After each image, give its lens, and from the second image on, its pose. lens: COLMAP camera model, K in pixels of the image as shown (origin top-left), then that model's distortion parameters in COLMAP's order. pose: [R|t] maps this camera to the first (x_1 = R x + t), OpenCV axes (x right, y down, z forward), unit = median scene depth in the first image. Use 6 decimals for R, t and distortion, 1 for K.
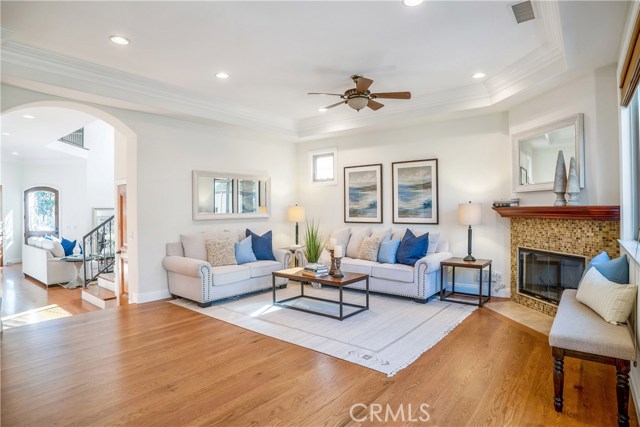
lens RADIAL K [[346.3, 0, 318.1], [0, 346.3, 211.8], [0, 0, 1]] dist [-0.054769, 0.011183]
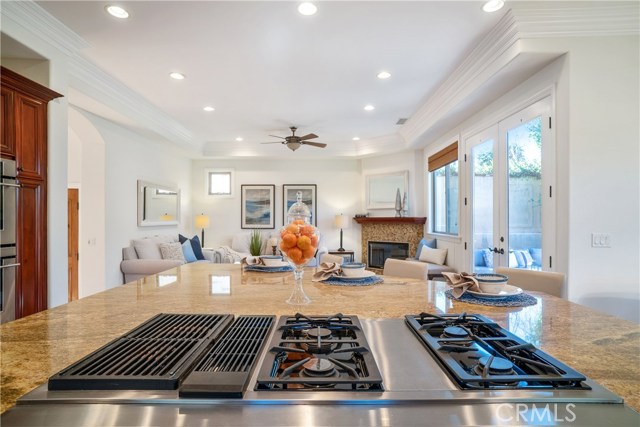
lens RADIAL K [[346.3, 0, 307.9], [0, 346.3, 224.2], [0, 0, 1]] dist [-0.054769, 0.011183]
pose [[0.799443, 0.001675, 0.600739, -0.610833], [-0.002269, 0.999997, 0.000231, 0.016975], [-0.600737, -0.001547, 0.799445, -0.184166]]
